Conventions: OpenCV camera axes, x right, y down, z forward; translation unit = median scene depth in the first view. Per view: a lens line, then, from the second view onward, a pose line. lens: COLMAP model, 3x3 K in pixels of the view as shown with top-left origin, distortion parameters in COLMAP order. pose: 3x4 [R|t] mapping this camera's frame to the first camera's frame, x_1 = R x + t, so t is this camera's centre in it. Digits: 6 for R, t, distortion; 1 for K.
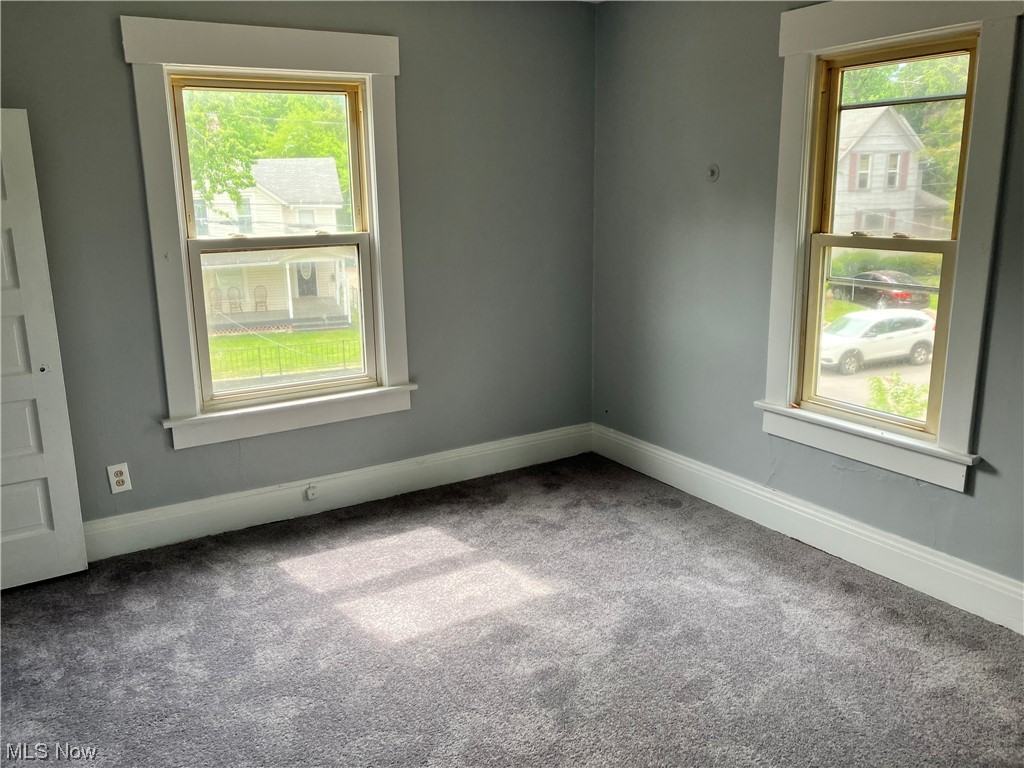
lens RADIAL K [[895.7, 0, 496.5], [0, 895.7, 363.0], [0, 0, 1]] dist [0.183974, -0.183320]
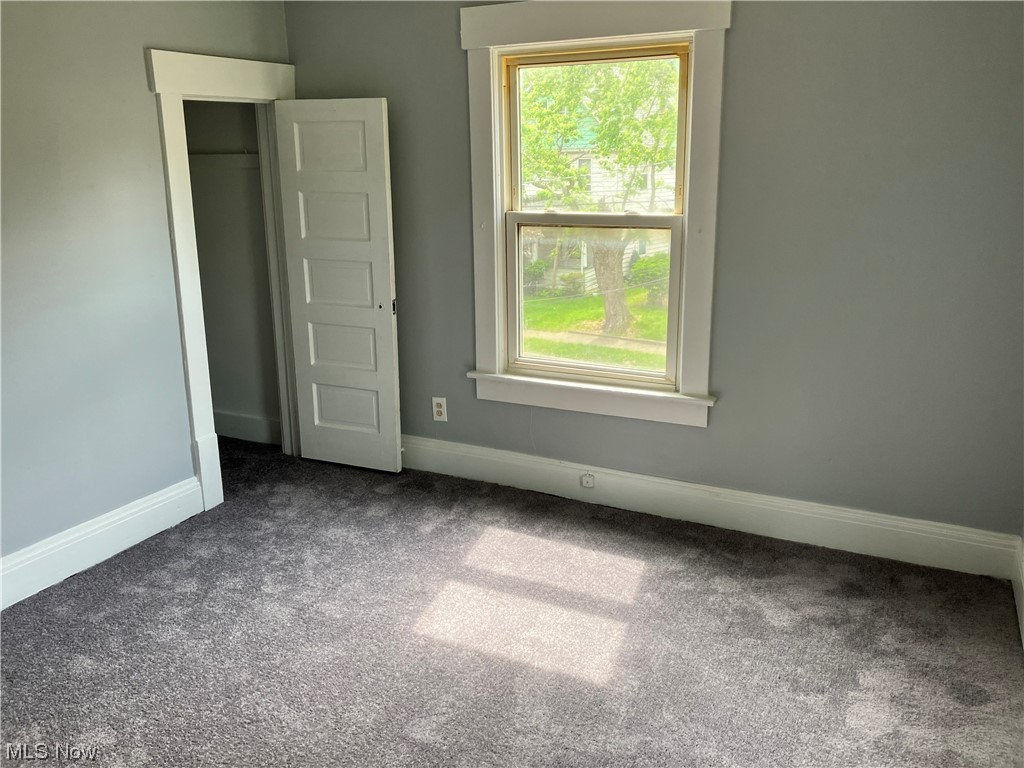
lens RADIAL K [[895.7, 0, 496.5], [0, 895.7, 363.0], [0, 0, 1]] dist [0.183974, -0.183320]
pose [[0.521070, 0.215583, -0.825839, 0.524680], [-0.172409, 0.974215, 0.145533, -0.104886], [0.835919, 0.066549, 0.544803, 0.392035]]
